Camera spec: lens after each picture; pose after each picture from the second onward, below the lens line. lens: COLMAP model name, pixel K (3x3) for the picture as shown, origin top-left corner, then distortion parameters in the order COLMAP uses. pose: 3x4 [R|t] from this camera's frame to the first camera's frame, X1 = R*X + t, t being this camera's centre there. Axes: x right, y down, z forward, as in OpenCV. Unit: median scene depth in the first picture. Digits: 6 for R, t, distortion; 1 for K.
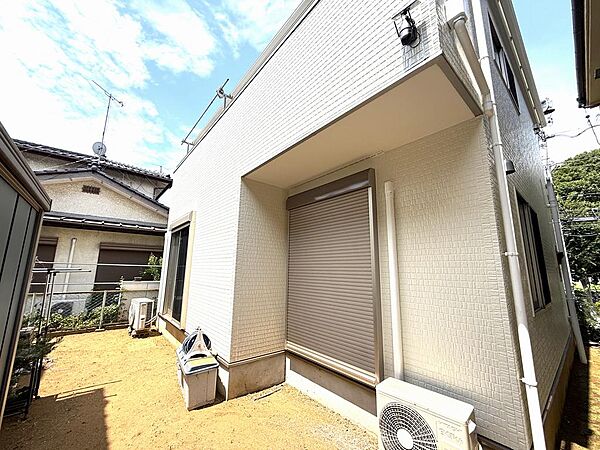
lens RADIAL K [[238.7, 0, 300.0], [0, 238.7, 225.0], [0, 0, 1]] dist [-0.002630, -0.000117]
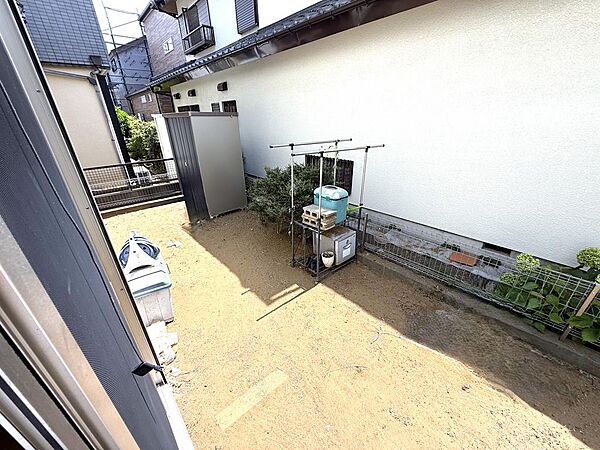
lens RADIAL K [[238.7, 0, 300.0], [0, 238.7, 225.0], [0, 0, 1]] dist [-0.002630, -0.000117]
pose [[-0.999368, 0.014752, -0.032355, -0.992315], [0.006178, 0.968079, 0.250570, 0.248868], [0.035018, 0.250211, -0.967558, 1.854744]]
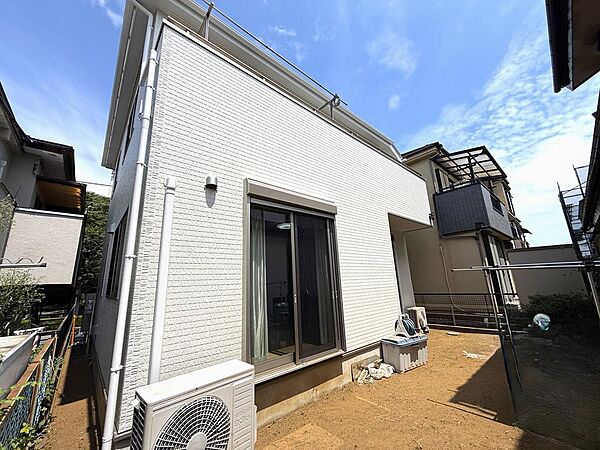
lens RADIAL K [[238.7, 0, 300.0], [0, 238.7, 225.0], [0, 0, 1]] dist [-0.002630, -0.000117]
pose [[-0.019660, 0.226343, 0.973849, -1.966349], [-0.139435, 0.963898, -0.226845, 0.367108], [-0.990036, -0.140248, 0.012610, 1.760107]]
